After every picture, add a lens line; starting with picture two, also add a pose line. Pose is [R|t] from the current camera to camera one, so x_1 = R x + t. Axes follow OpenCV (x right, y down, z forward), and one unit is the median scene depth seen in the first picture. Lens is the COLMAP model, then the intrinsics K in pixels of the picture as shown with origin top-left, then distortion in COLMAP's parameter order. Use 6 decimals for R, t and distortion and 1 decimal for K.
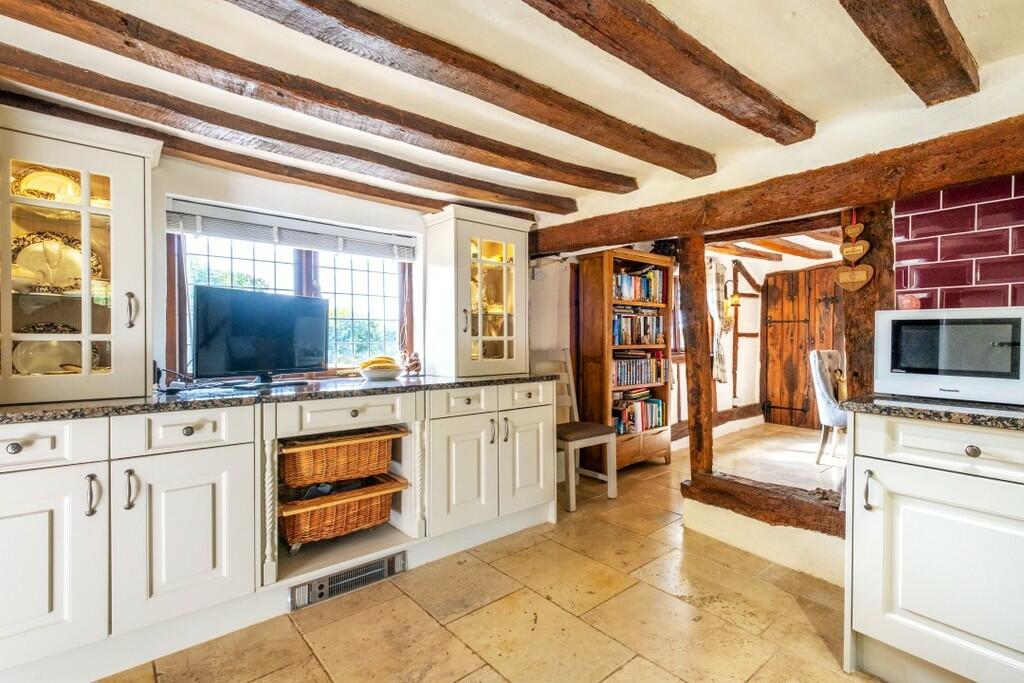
lens RADIAL K [[440.4, 0, 510.0], [0, 440.4, 344.0], [0, 0, 1]] dist [-0.002341, -0.000157]
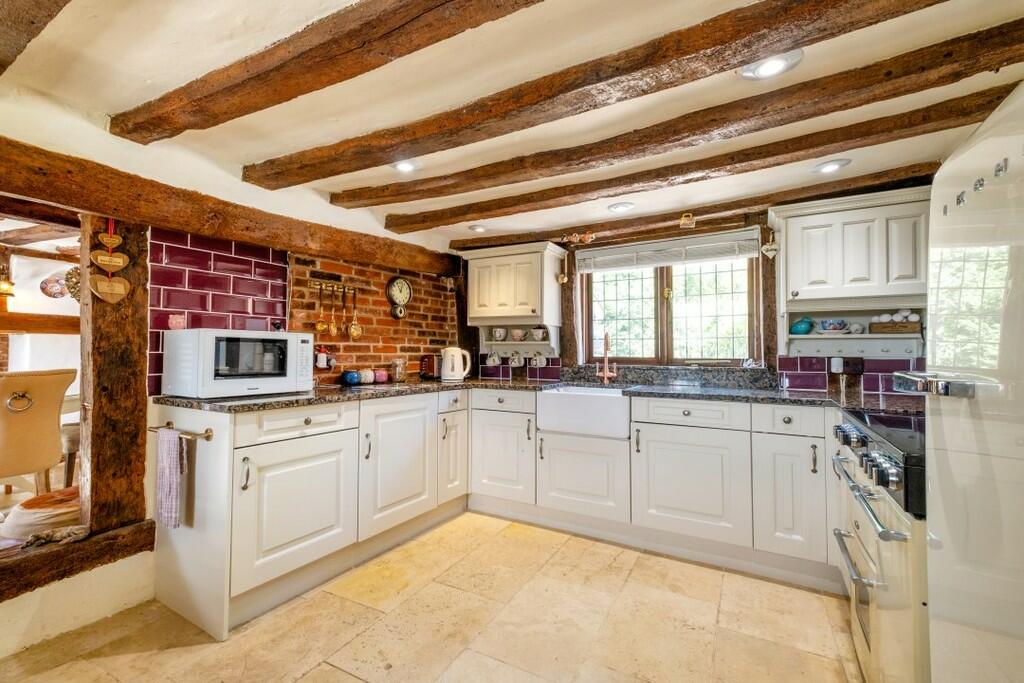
lens RADIAL K [[440.4, 0, 515.8], [0, 440.4, 340.9], [0, 0, 1]] dist [-0.002341, -0.000157]
pose [[-0.376155, 0.021180, 0.926315, -0.428395], [0.008807, 0.999775, -0.019283, -0.009077], [-0.926515, 0.000904, -0.376257, 0.509134]]
